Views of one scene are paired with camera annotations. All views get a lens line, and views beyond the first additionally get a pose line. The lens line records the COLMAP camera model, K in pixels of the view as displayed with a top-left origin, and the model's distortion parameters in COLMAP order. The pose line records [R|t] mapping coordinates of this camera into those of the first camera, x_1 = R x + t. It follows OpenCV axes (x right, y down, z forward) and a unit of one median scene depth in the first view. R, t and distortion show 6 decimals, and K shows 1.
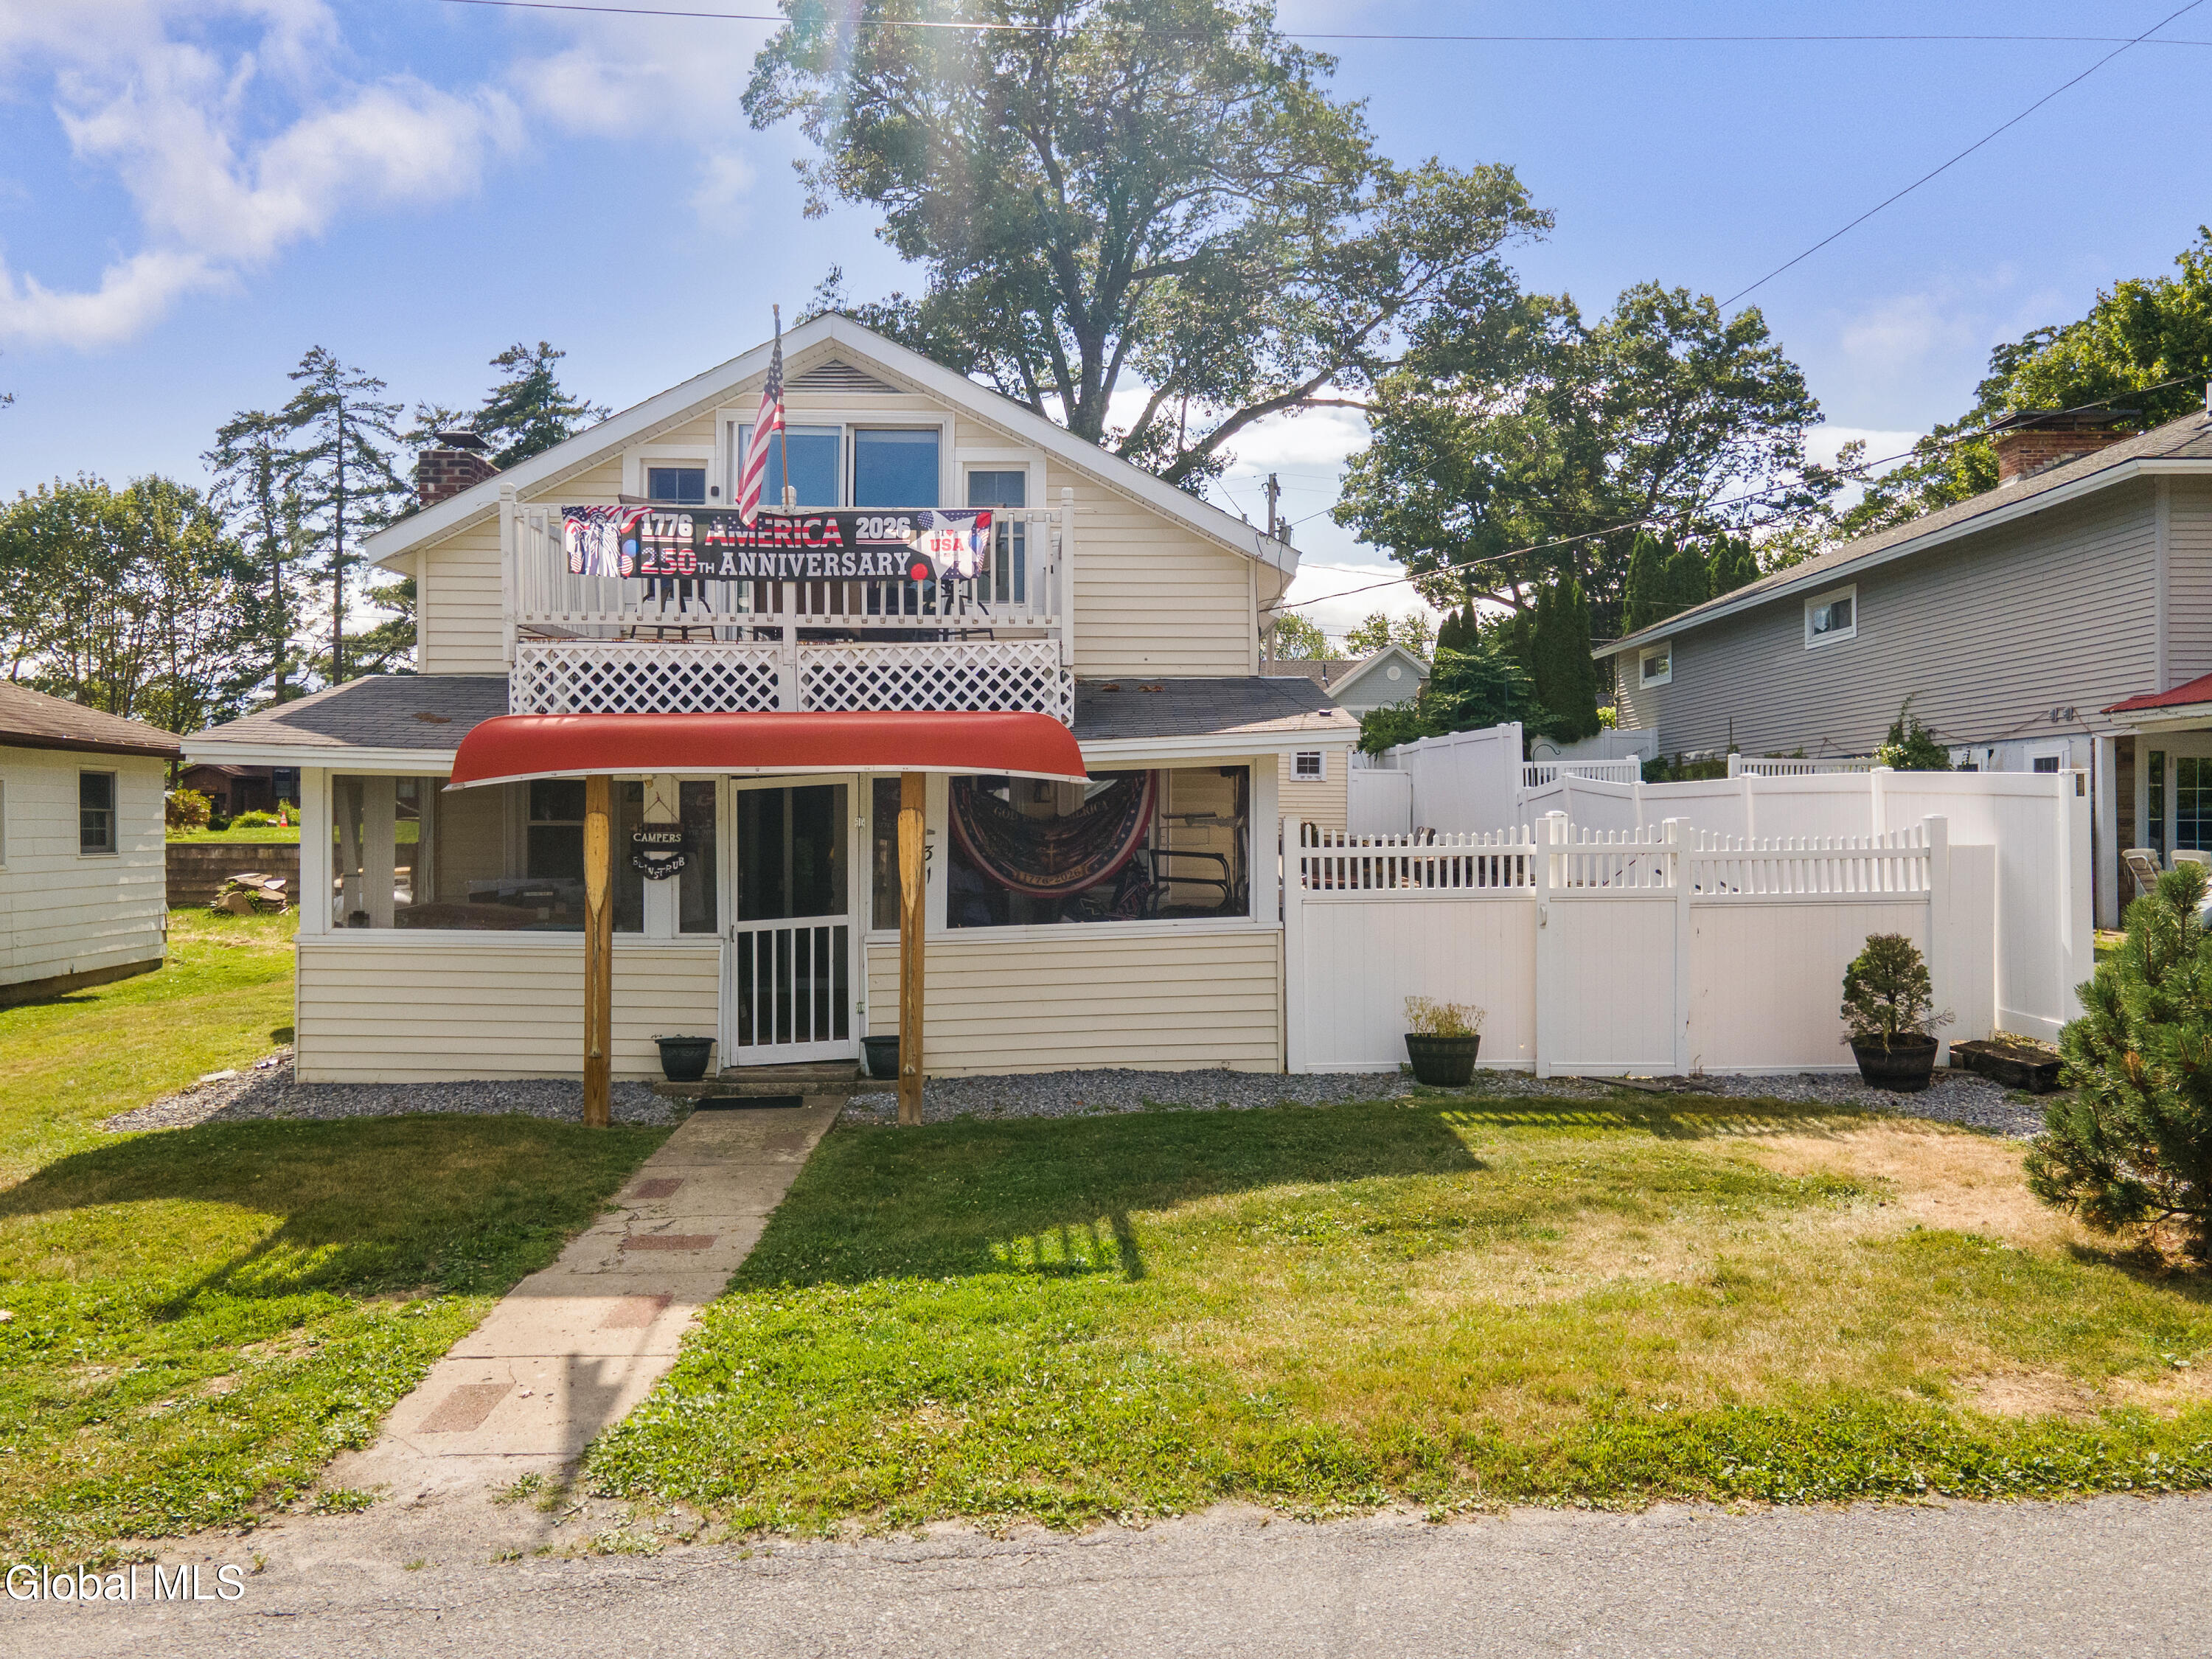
lens RADIAL K [[1607.5, 0, 1098.1], [0, 1607.5, 835.3], [0, 0, 1]] dist [0.029556, 0.020889]
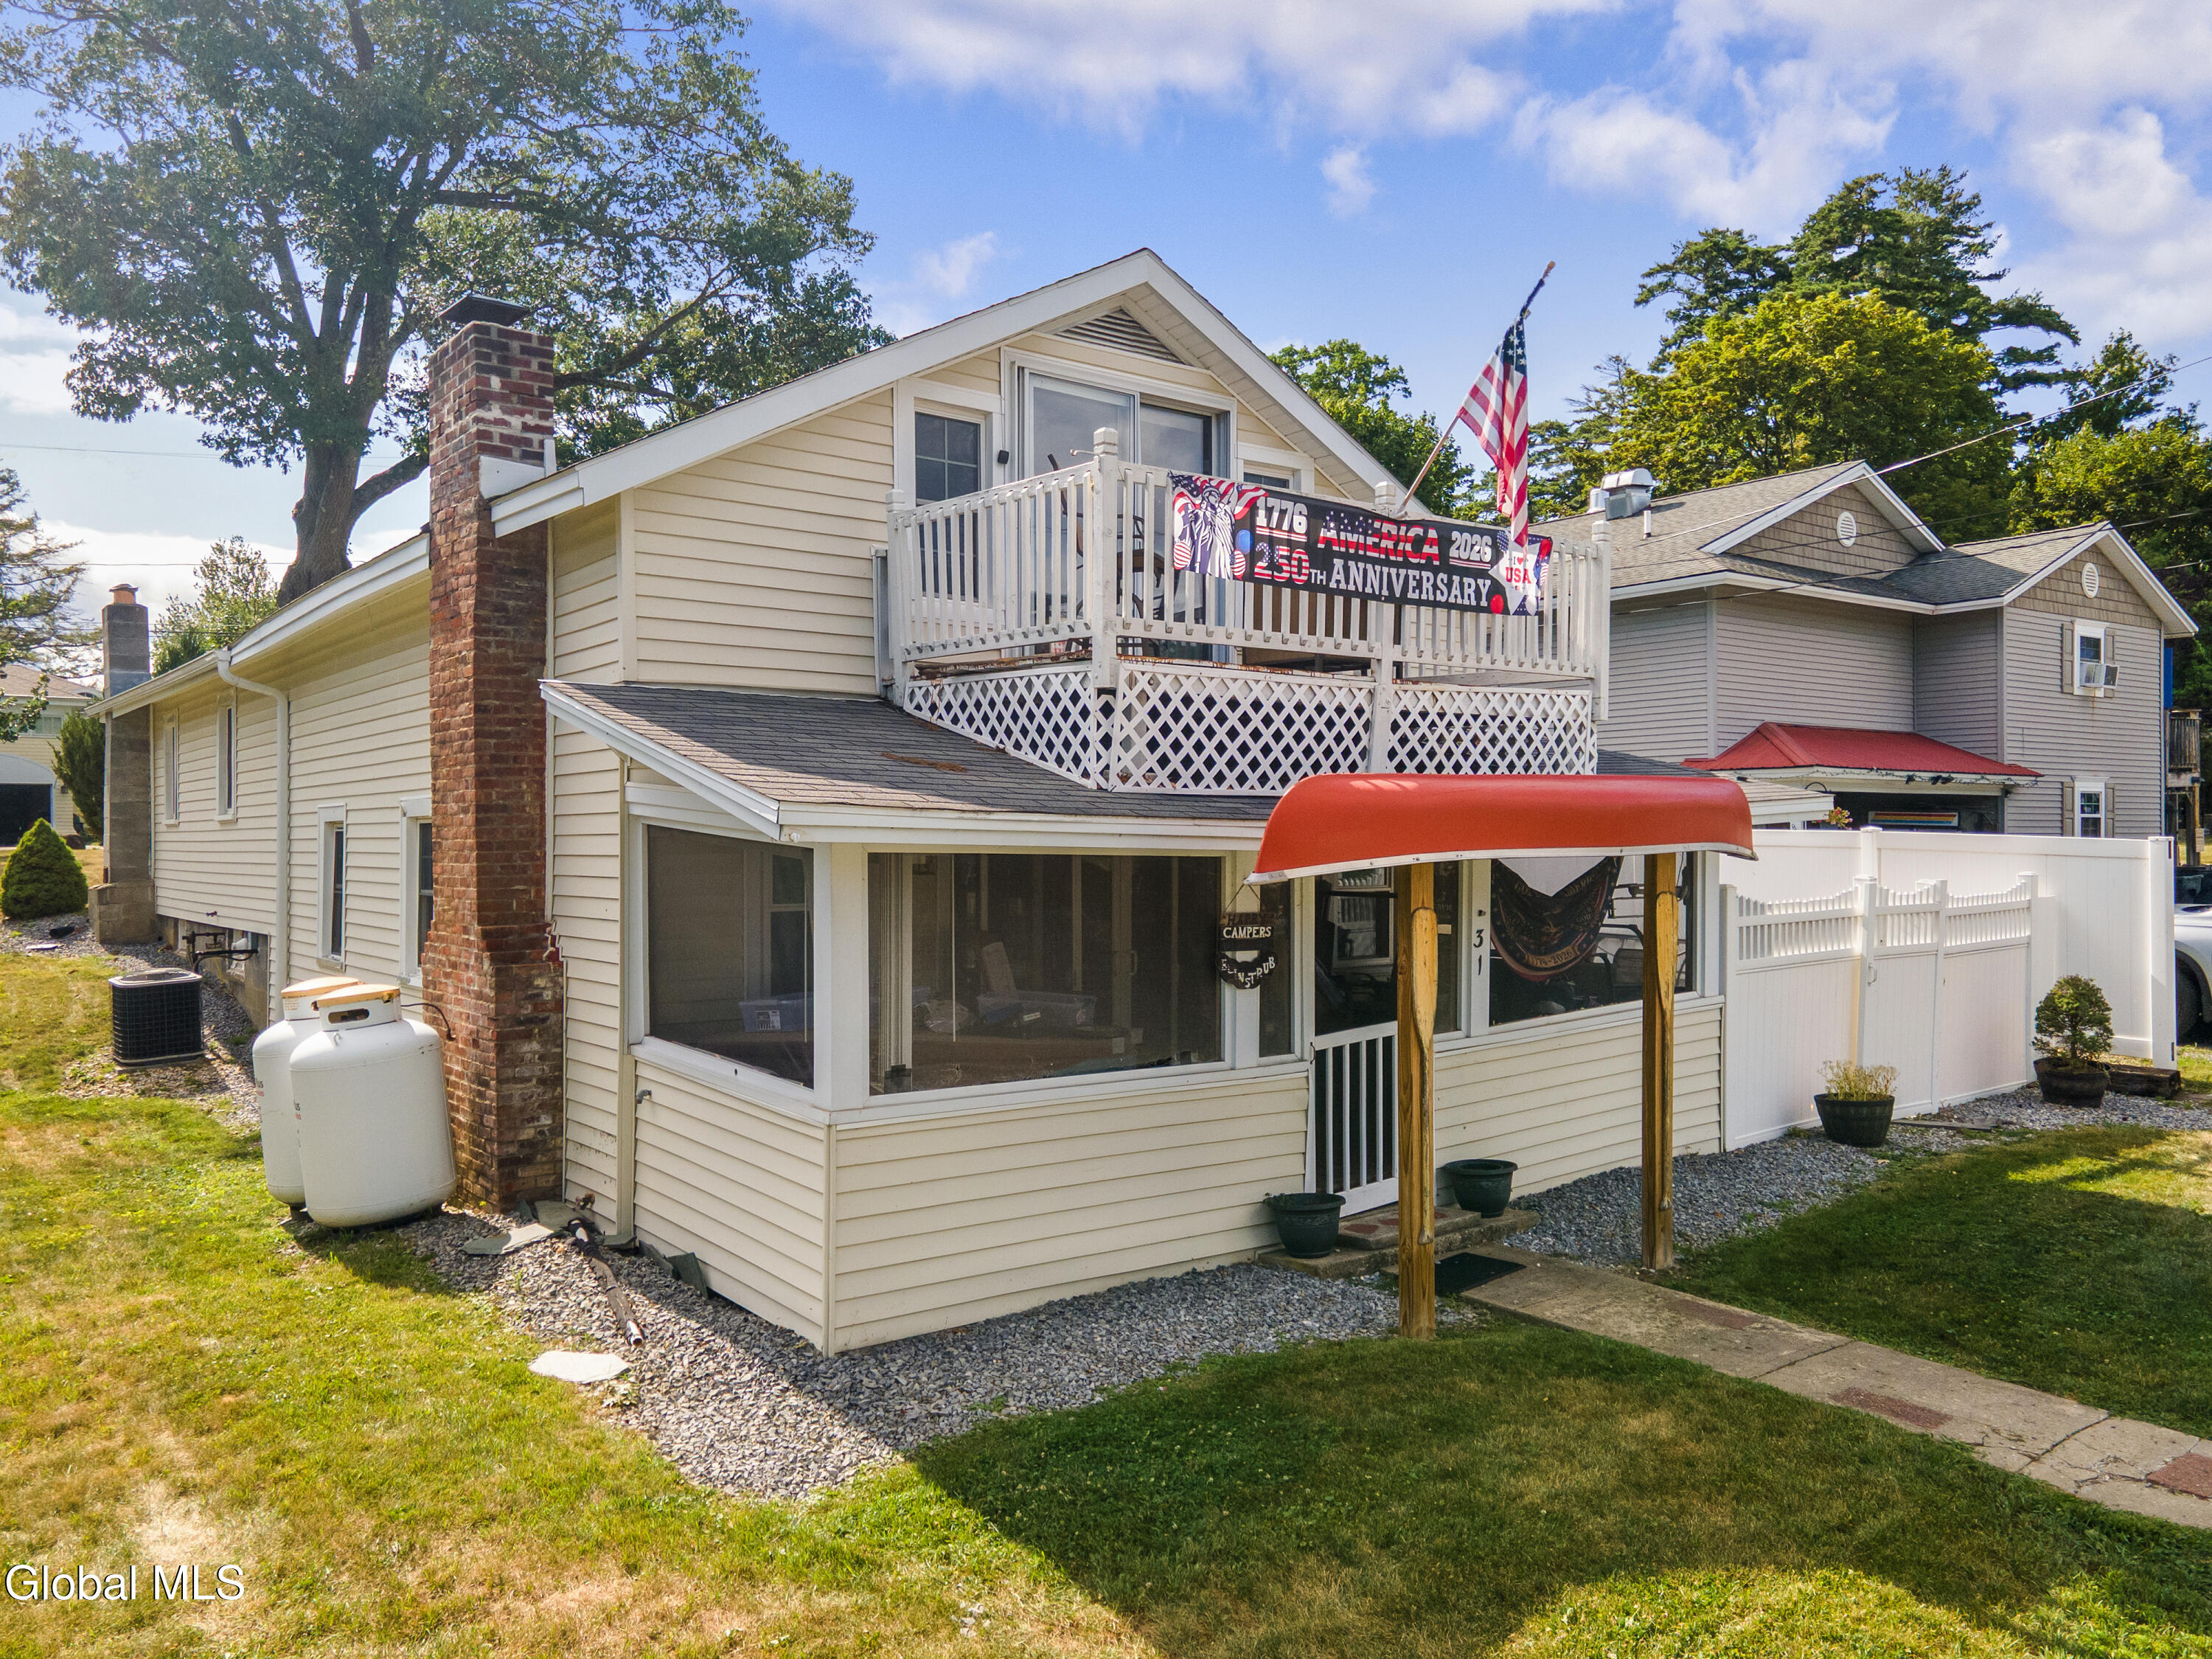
lens RADIAL K [[1591.0, 0, 1106.0], [0, 1591.0, 829.5], [0, 0, 1]] dist [0.069618, -0.012481]
pose [[0.808737, -0.002961, 0.588163, -0.767322], [0.008026, 0.999950, -0.006001, -0.042577], [-0.588116, 0.009574, 0.808720, 0.448979]]
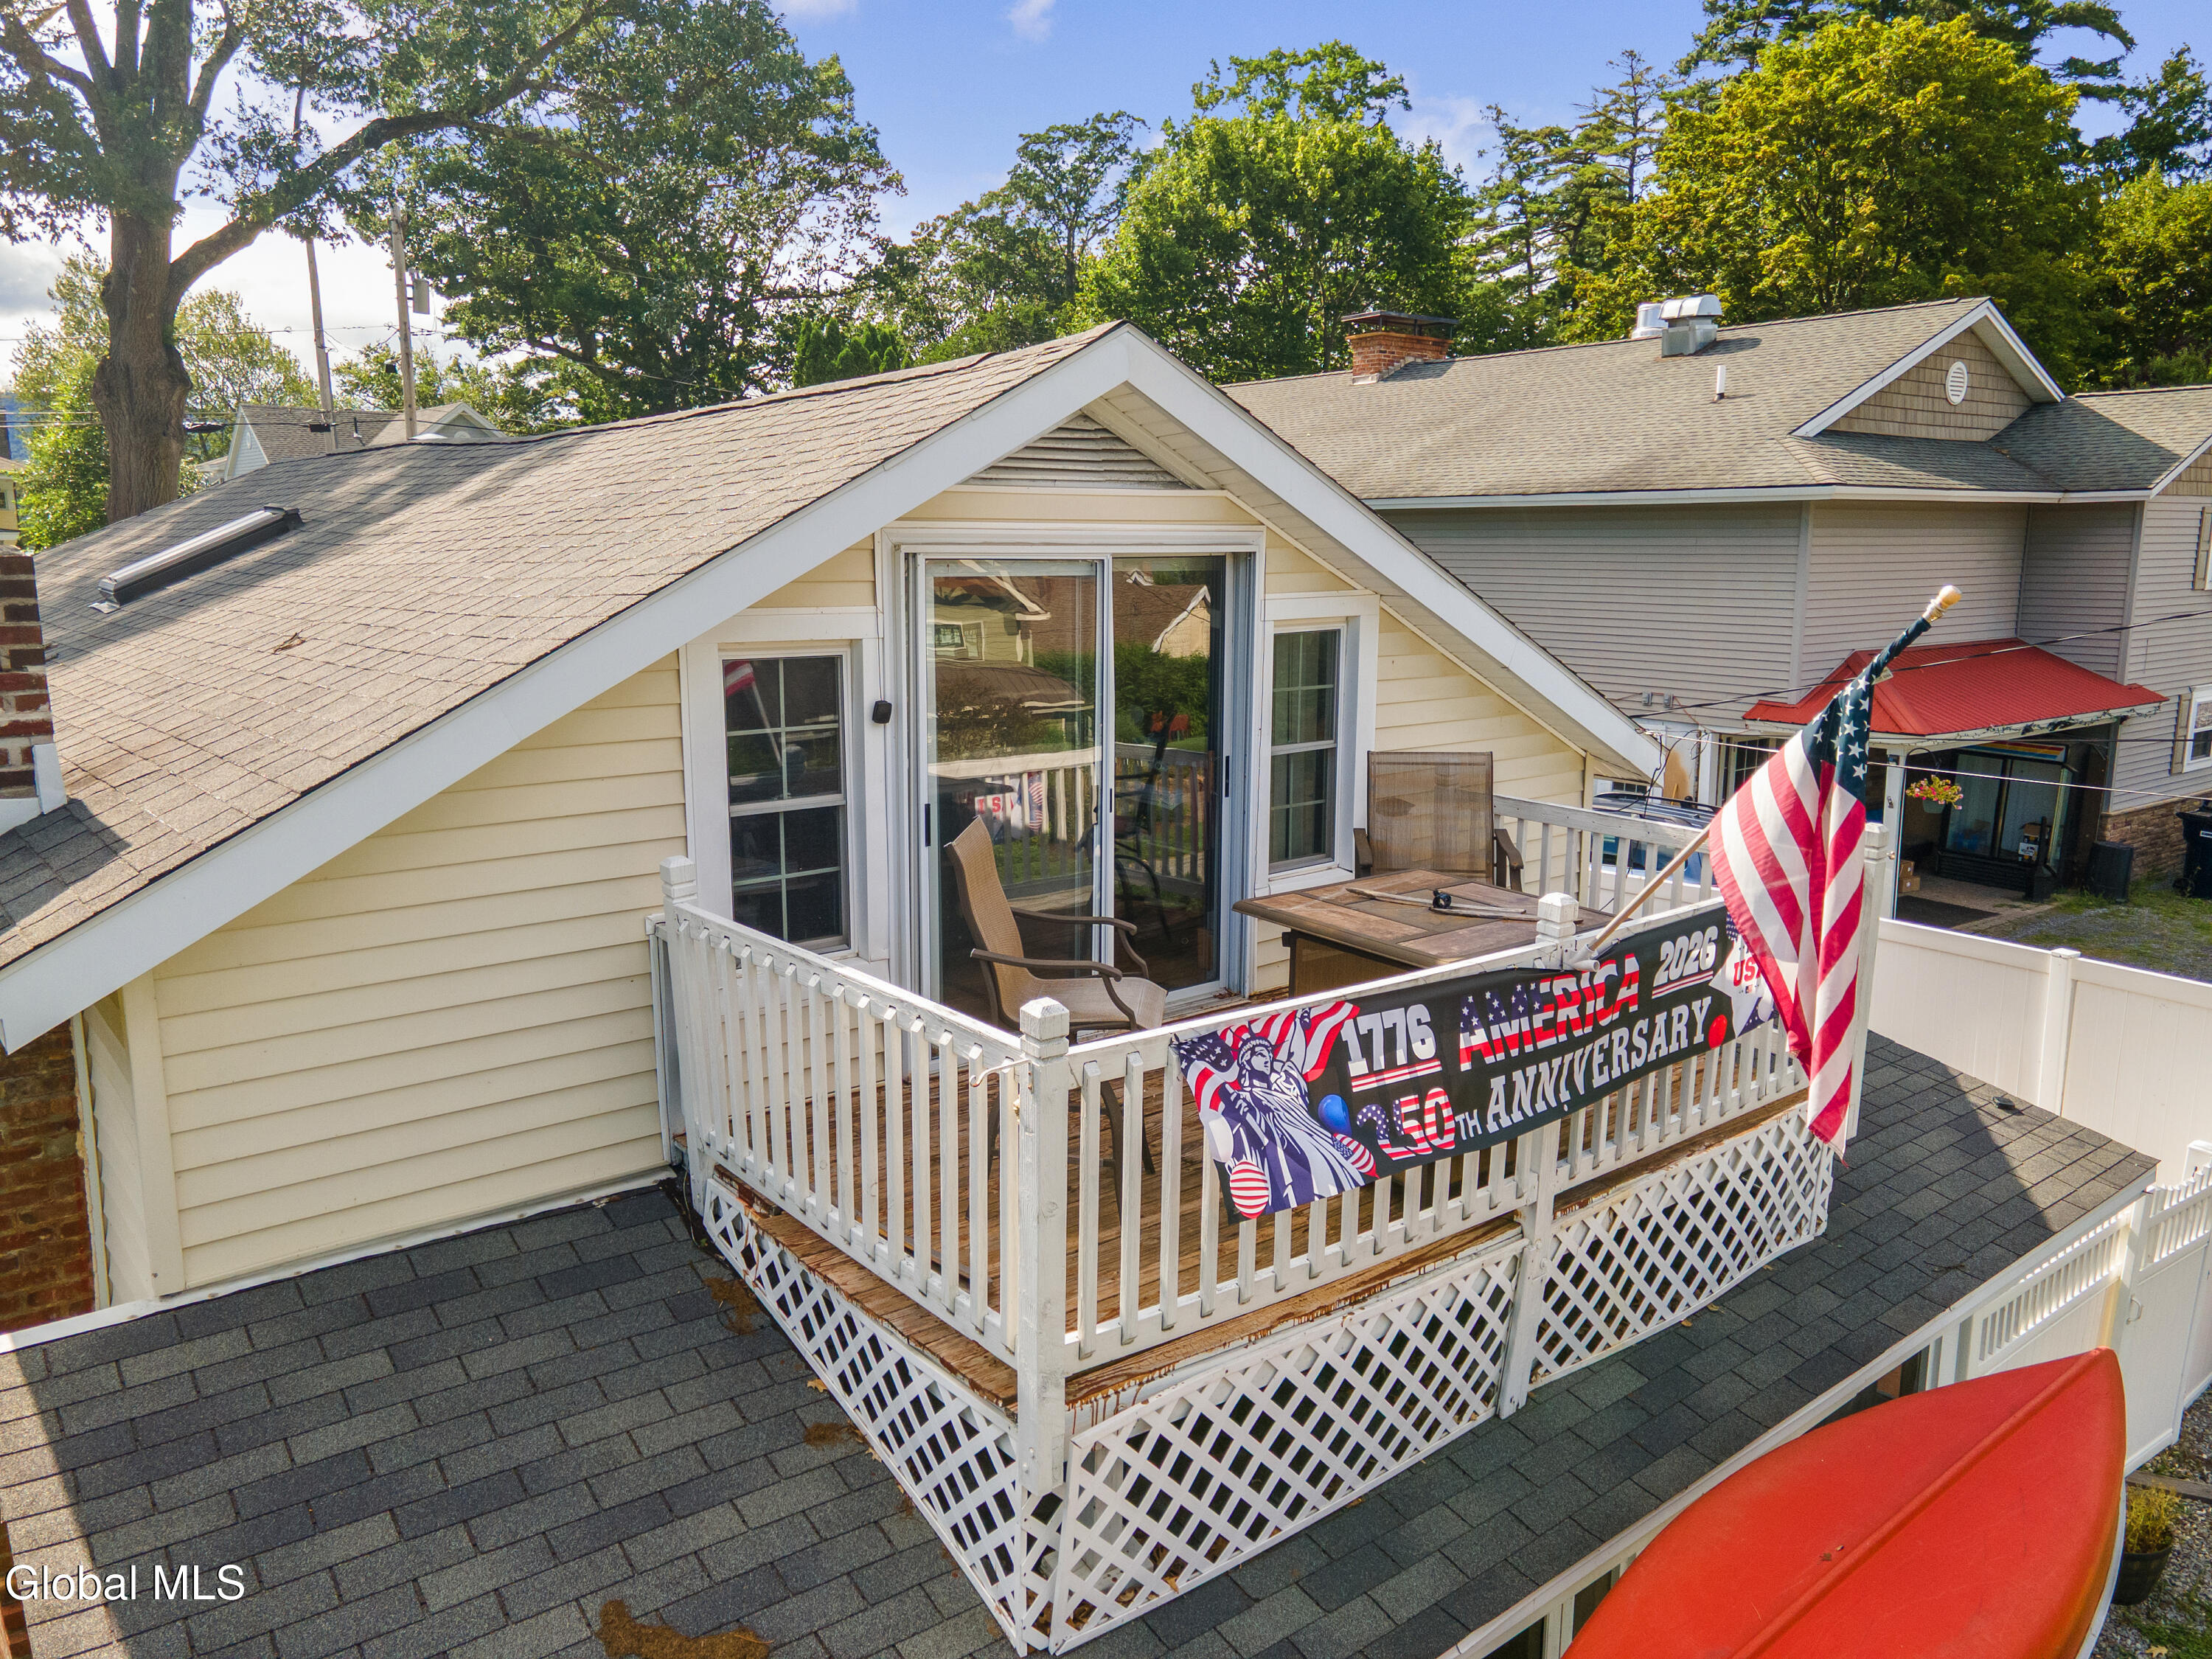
lens RADIAL K [[1591.0, 0, 1106.0], [0, 1591.0, 829.5], [0, 0, 1]] dist [0.069618, -0.012481]
pose [[0.794952, -0.106080, 0.597326, -0.548134], [0.001458, 0.984926, 0.172973, -0.309573], [-0.606670, -0.136634, 0.783123, 0.739025]]
